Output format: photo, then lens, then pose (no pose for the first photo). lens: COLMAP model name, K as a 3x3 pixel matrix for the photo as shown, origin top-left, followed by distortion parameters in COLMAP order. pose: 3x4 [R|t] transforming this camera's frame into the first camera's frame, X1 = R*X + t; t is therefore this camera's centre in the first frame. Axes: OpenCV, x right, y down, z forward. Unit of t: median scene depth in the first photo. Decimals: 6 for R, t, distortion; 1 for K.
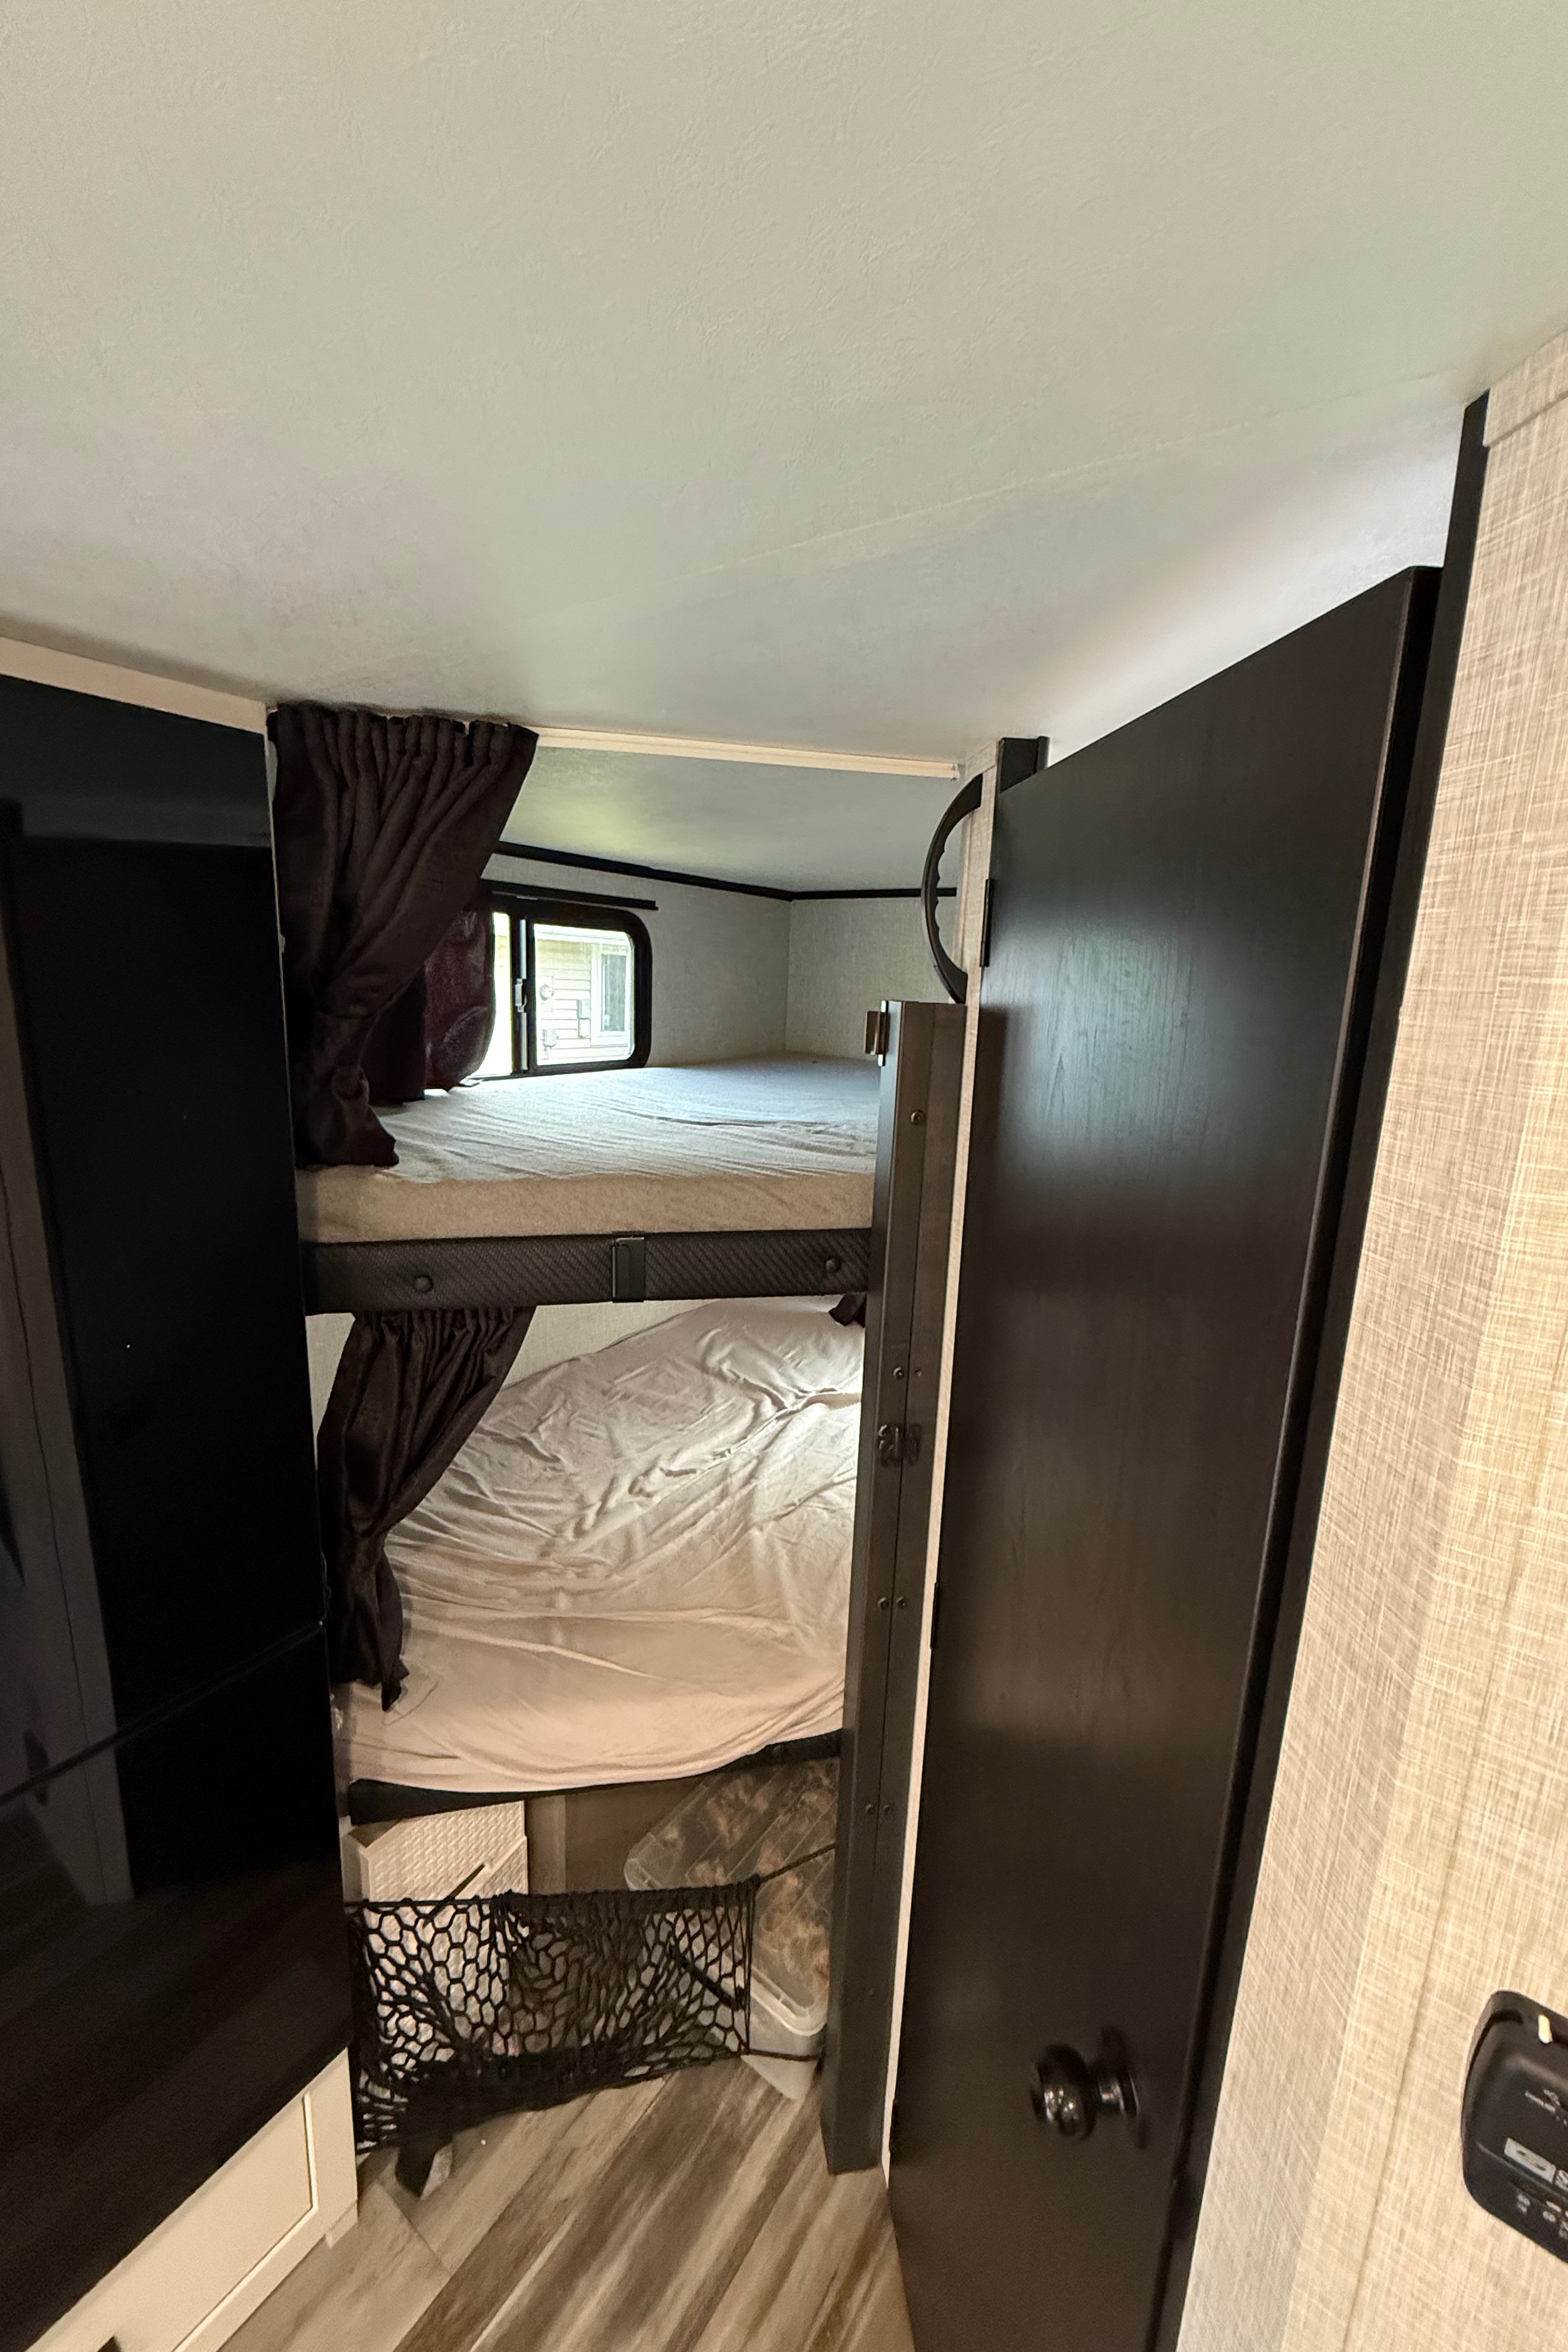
lens RADIAL K [[934.4, 0, 785.5], [0, 934.4, 1165.5], [0, 0, 1]] dist [-0.001946, 0.000403]
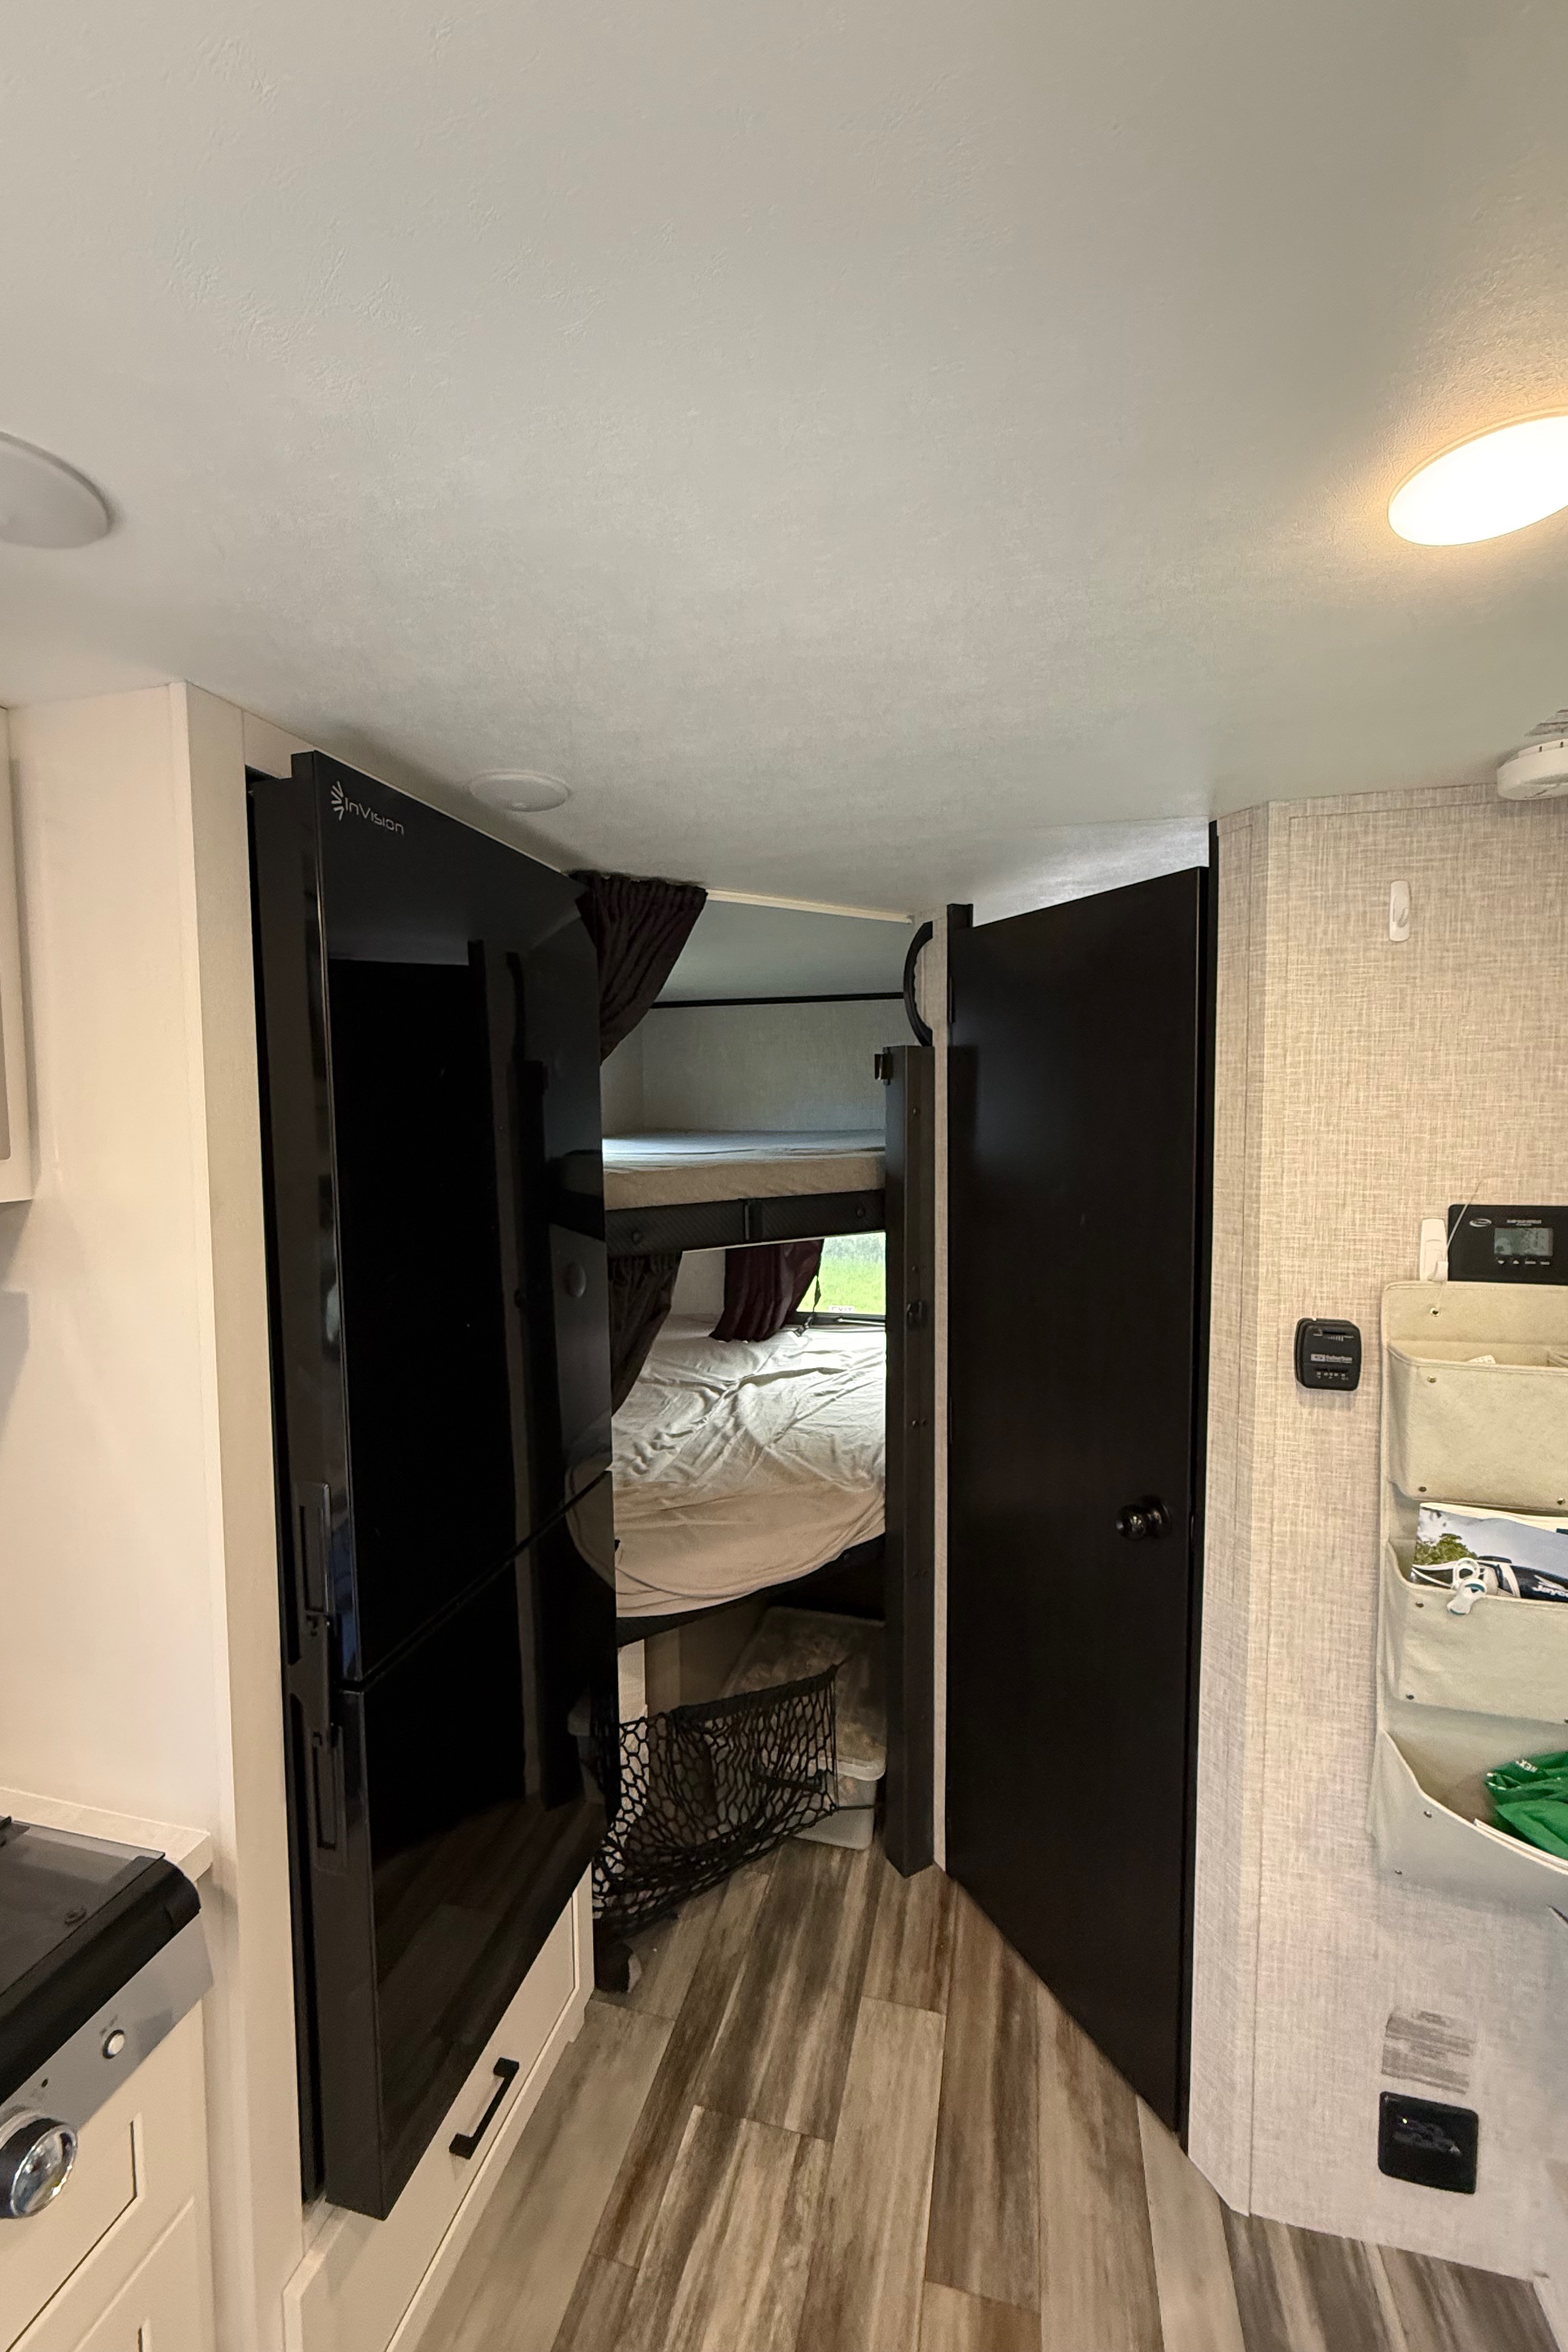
lens RADIAL K [[934.4, 0, 785.5], [0, 934.4, 1165.5], [0, 0, 1]] dist [-0.001946, 0.000403]
pose [[0.932117, -0.067293, 0.355850, -0.544823], [0.113496, 0.987366, -0.110576, 0.162650], [-0.343914, 0.143457, 0.927978, -0.388474]]
